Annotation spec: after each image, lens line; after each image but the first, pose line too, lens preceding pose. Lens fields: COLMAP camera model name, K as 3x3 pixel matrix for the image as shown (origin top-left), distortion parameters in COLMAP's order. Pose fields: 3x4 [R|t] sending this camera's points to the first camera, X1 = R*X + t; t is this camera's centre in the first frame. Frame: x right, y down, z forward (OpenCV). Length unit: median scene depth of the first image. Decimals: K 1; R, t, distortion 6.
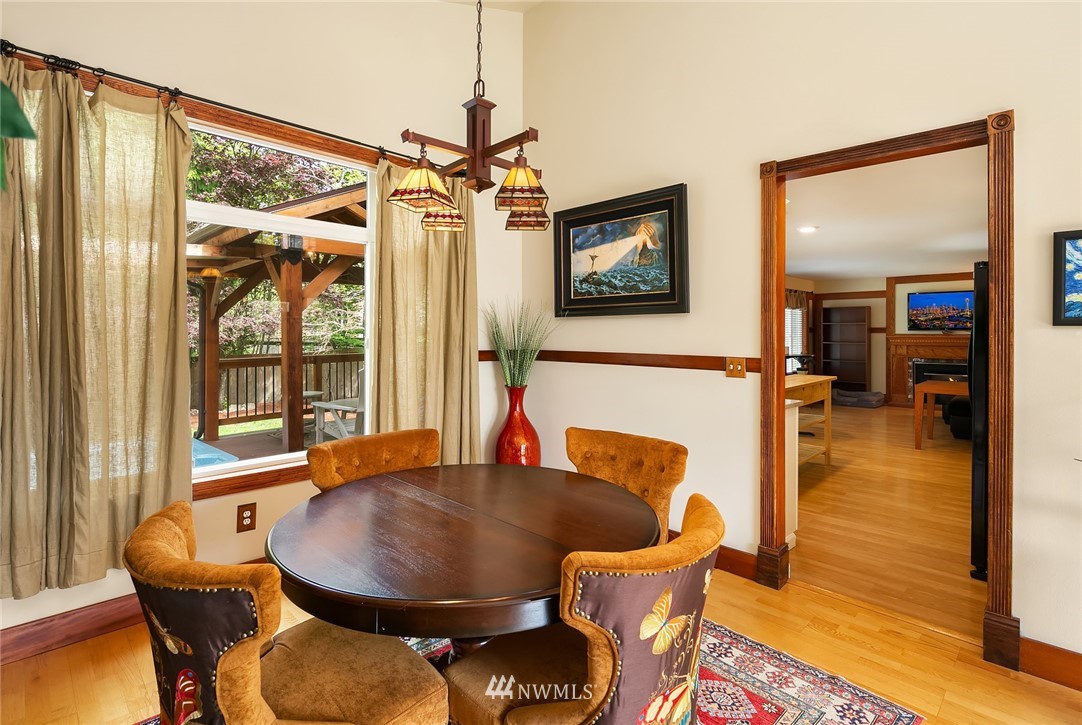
lens RADIAL K [[527.4, 0, 559.5], [0, 527.4, 337.3], [0, 0, 1]] dist [0.001842, -0.003881]
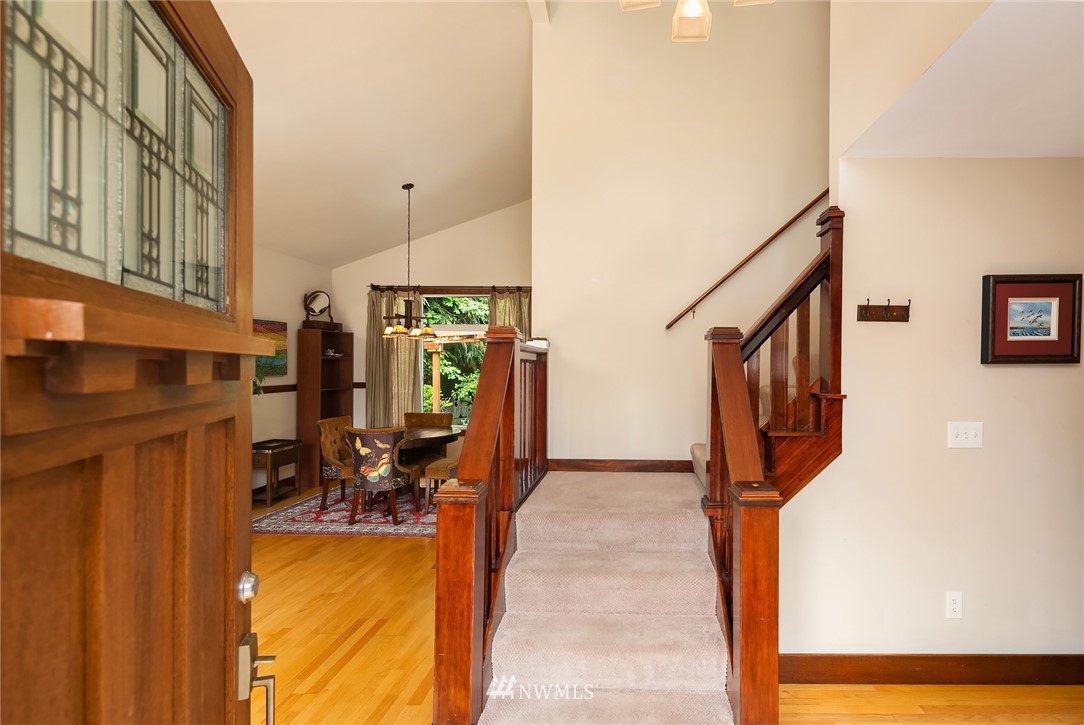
lens RADIAL K [[528.4, 0, 546.0], [0, 528.4, 373.3], [0, 0, 1]] dist [0.001842, -0.003881]
pose [[0.619306, 0.007091, -0.785117, 1.785045], [-0.005158, 0.999974, 0.004963, -0.024604], [0.785132, 0.000976, 0.619327, -0.188548]]
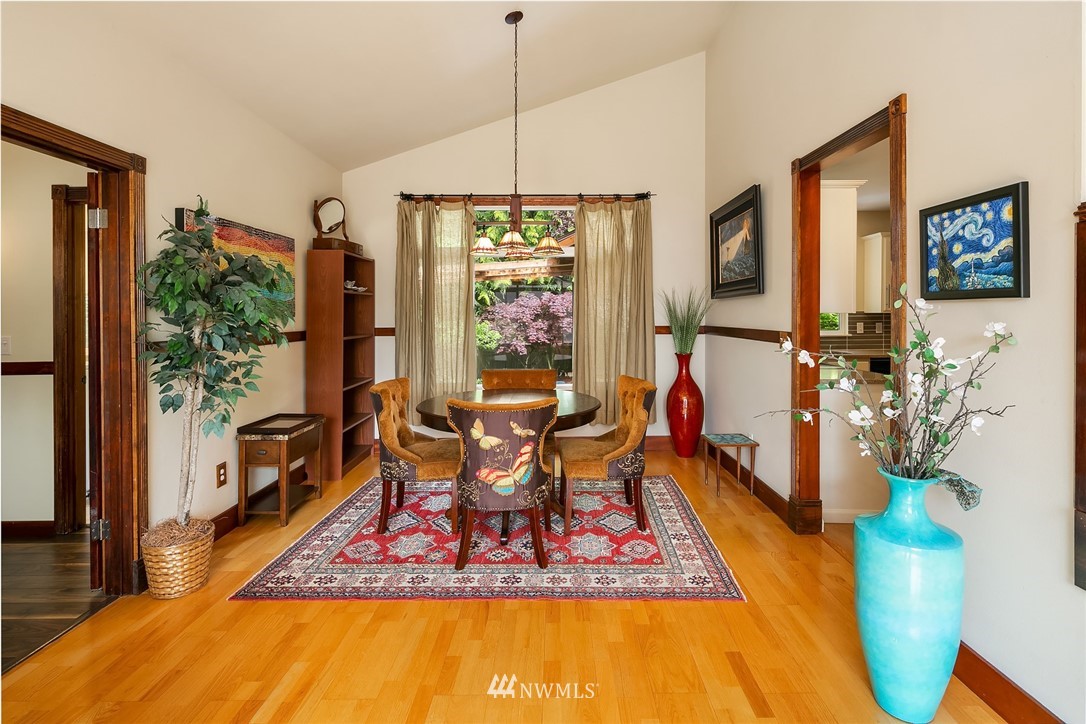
lens RADIAL K [[529.4, 0, 550.8], [0, 529.4, 319.4], [0, 0, 1]] dist [0.001842, -0.003881]
pose [[0.696287, -0.001582, -0.717762, 0.909833], [0.004234, 0.999989, 0.001903, 0.008032], [0.717751, -0.004364, 0.696286, -0.190128]]
